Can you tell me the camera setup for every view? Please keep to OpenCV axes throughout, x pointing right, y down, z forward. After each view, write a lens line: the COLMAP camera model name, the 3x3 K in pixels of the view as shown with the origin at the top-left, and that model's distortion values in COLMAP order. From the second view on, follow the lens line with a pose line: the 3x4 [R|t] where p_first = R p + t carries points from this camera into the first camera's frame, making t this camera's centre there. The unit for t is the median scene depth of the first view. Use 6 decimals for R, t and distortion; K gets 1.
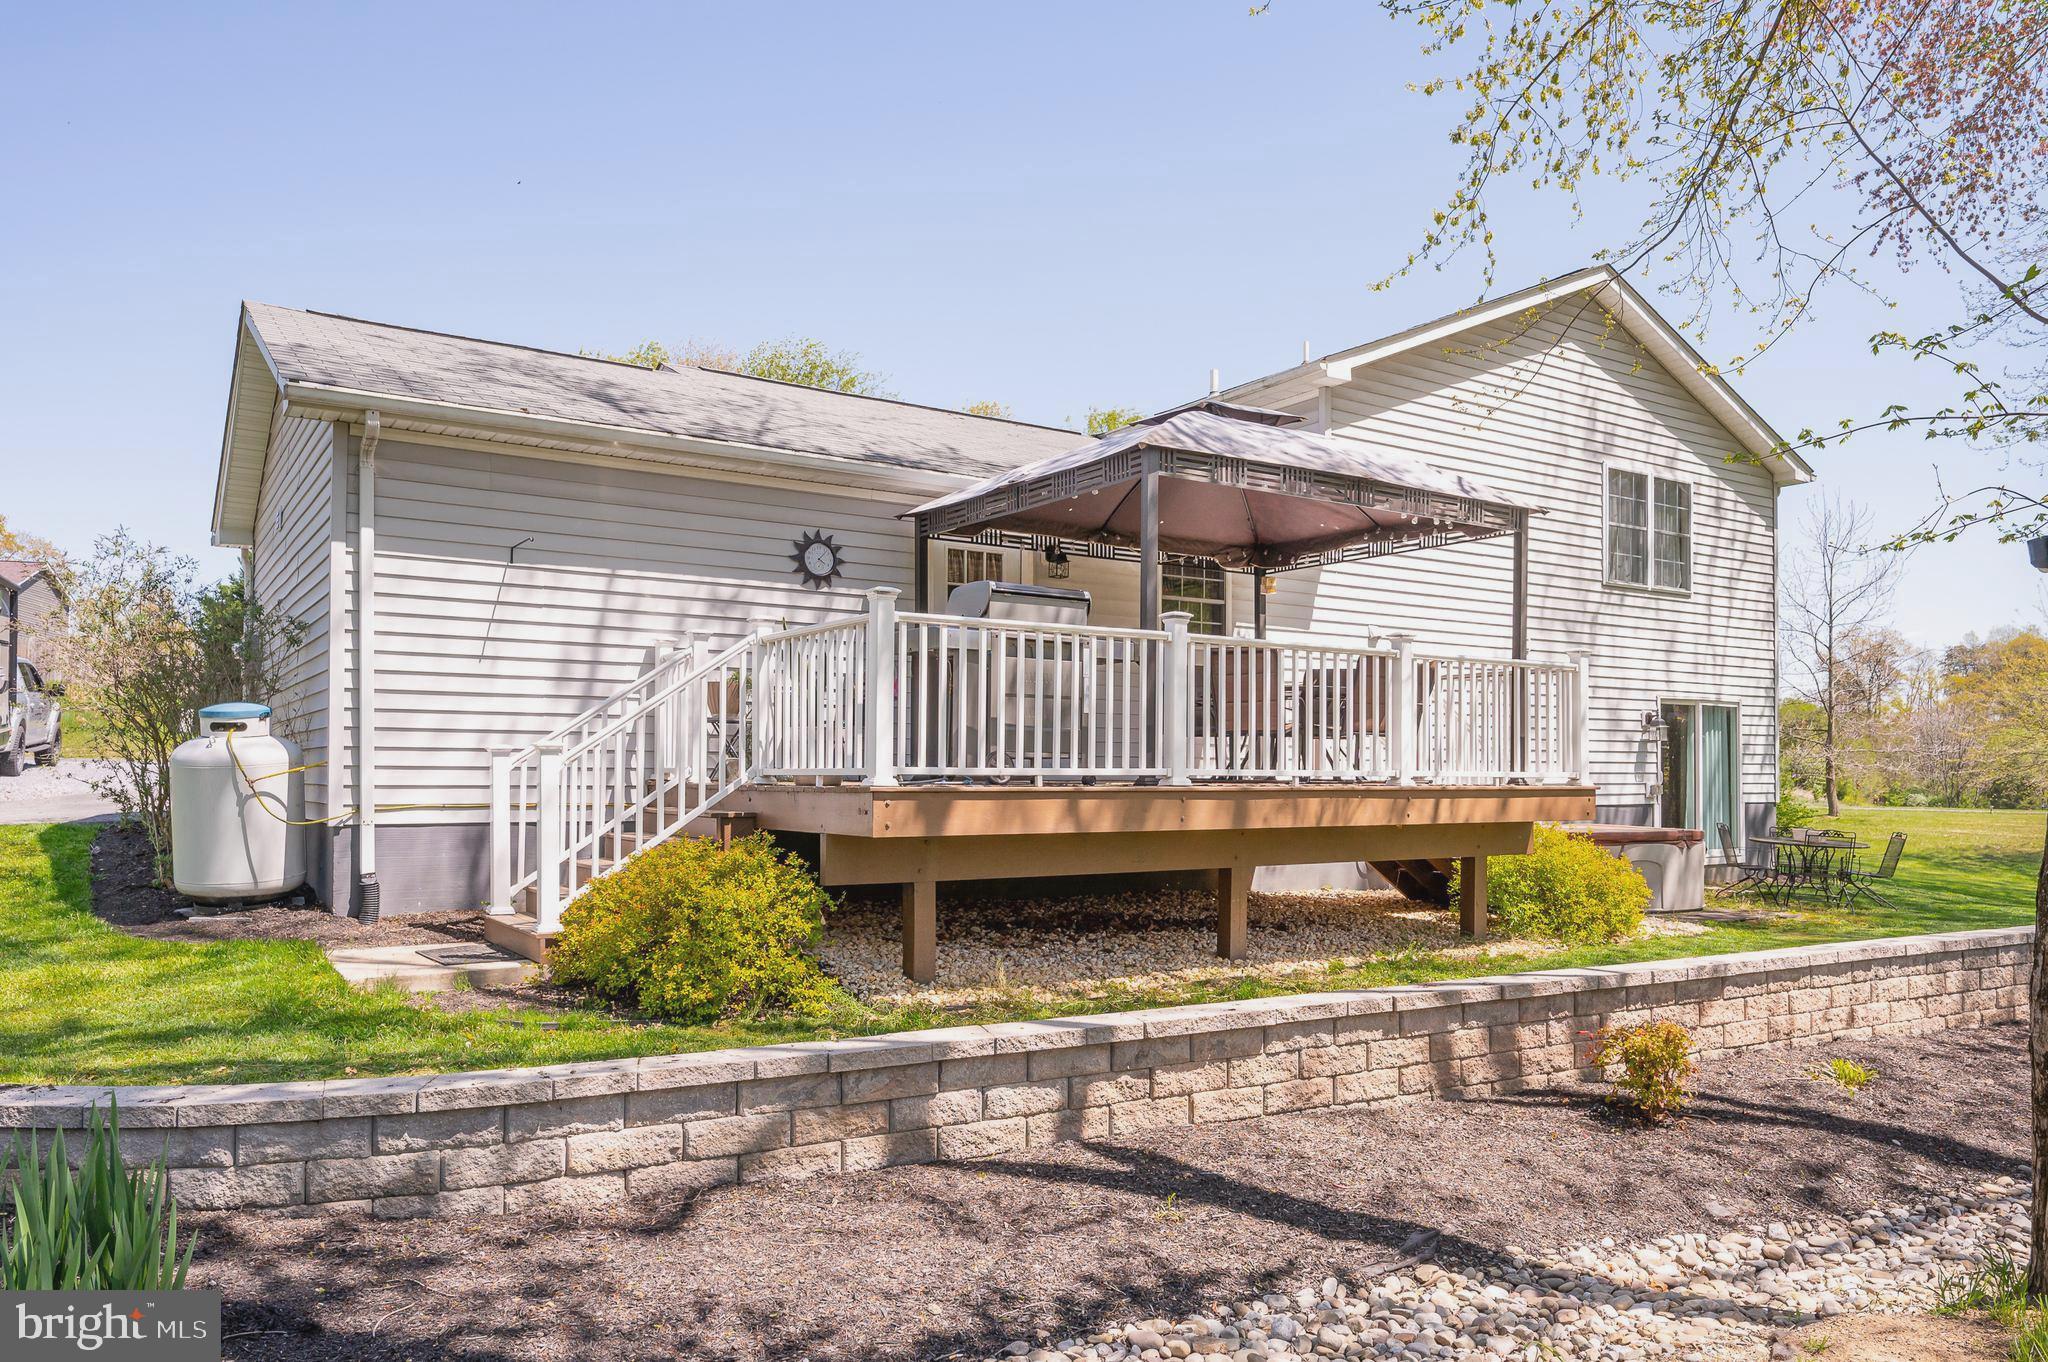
lens RADIAL K [[1417.5, 0, 1067.4], [0, 1417.5, 745.5], [0, 0, 1]] dist [-0.001141, -0.000648]
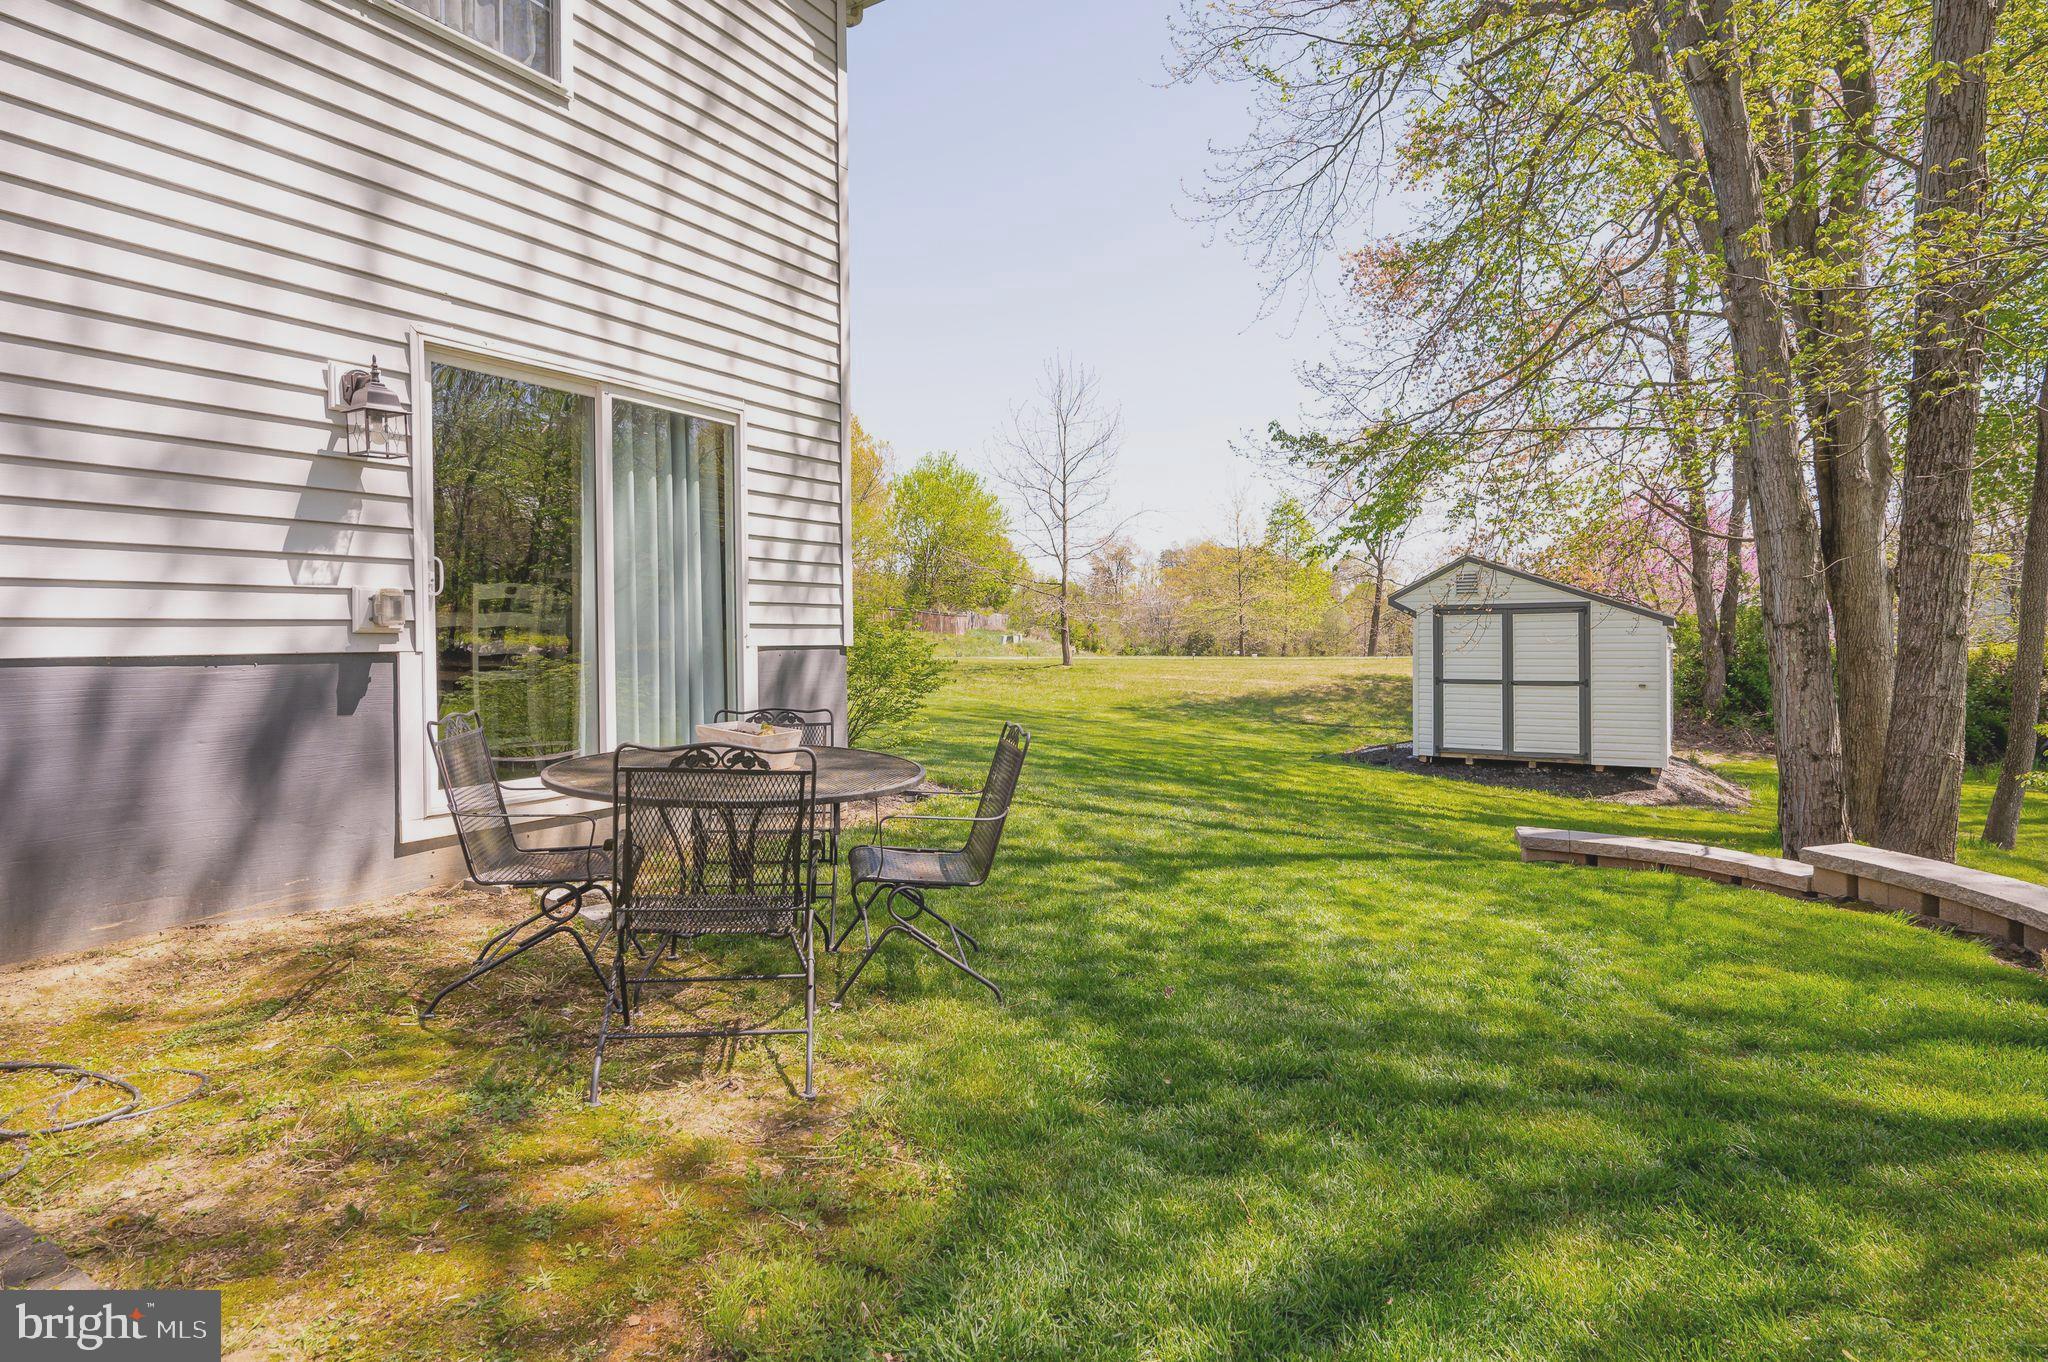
lens RADIAL K [[1035.2, 0, 1020.0], [0, 1035.2, 646.0], [0, 0, 1]] dist [0.001624, 0.000328]
pose [[0.913152, -0.015260, 0.407333, 0.833882], [0.004607, 0.999622, 0.027122, 0.063141], [-0.407593, -0.022890, 0.912877, 1.329231]]
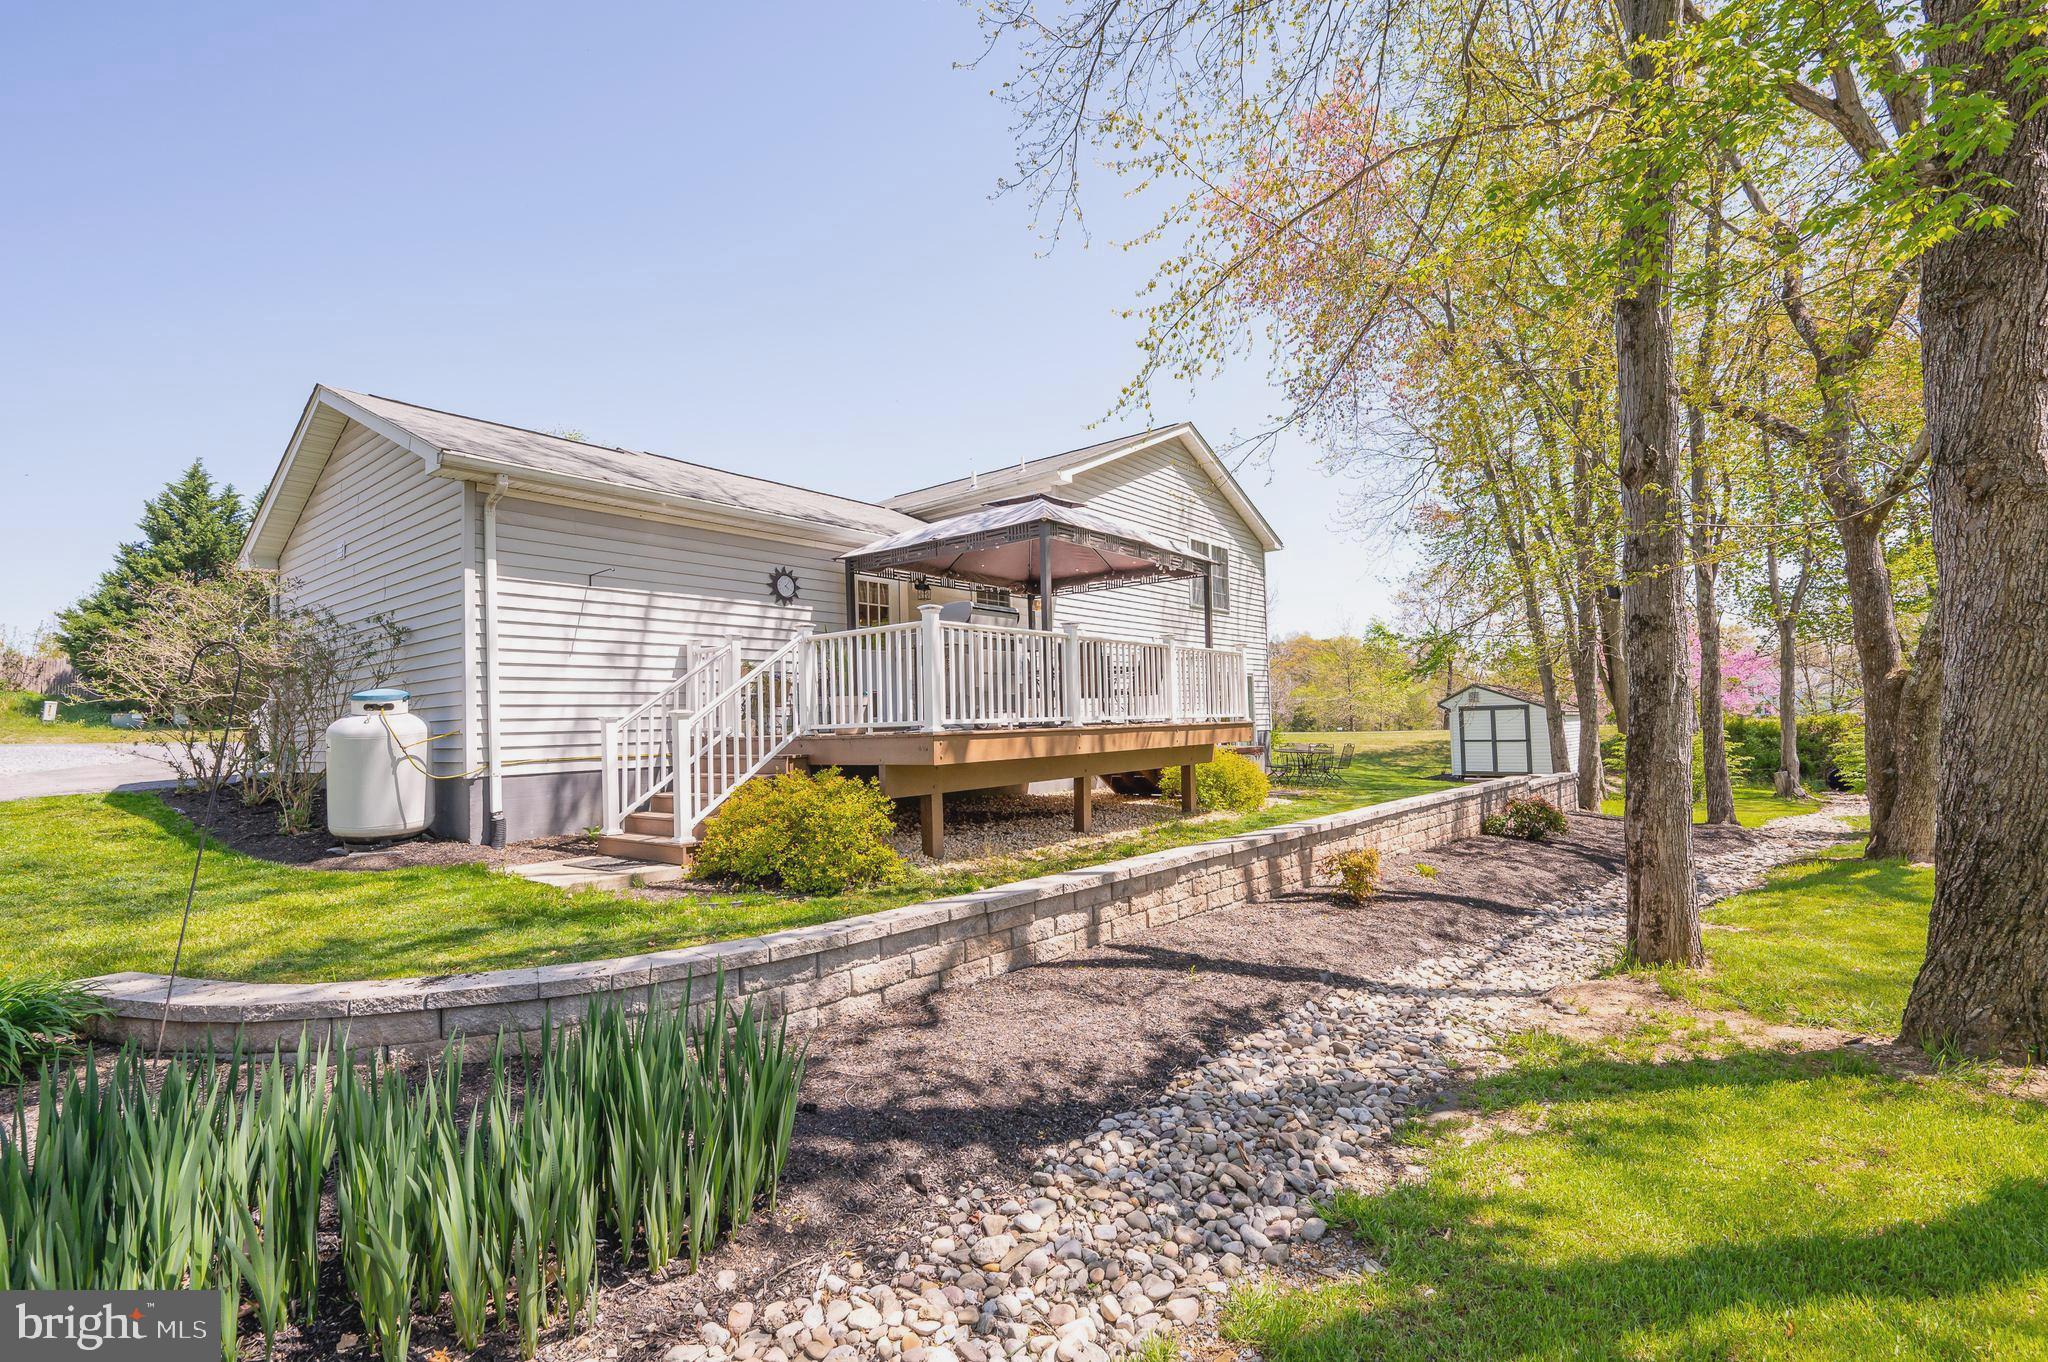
lens RADIAL K [[910.9, 0, 1017.4], [0, 910.9, 683.5], [0, 0, 1]] dist [0.001295, 0.000388]
pose [[0.955650, -0.018669, 0.293913, -0.271183], [0.026697, 0.999371, -0.023326, 0.000628], [-0.293293, 0.030138, 0.955548, 0.011625]]
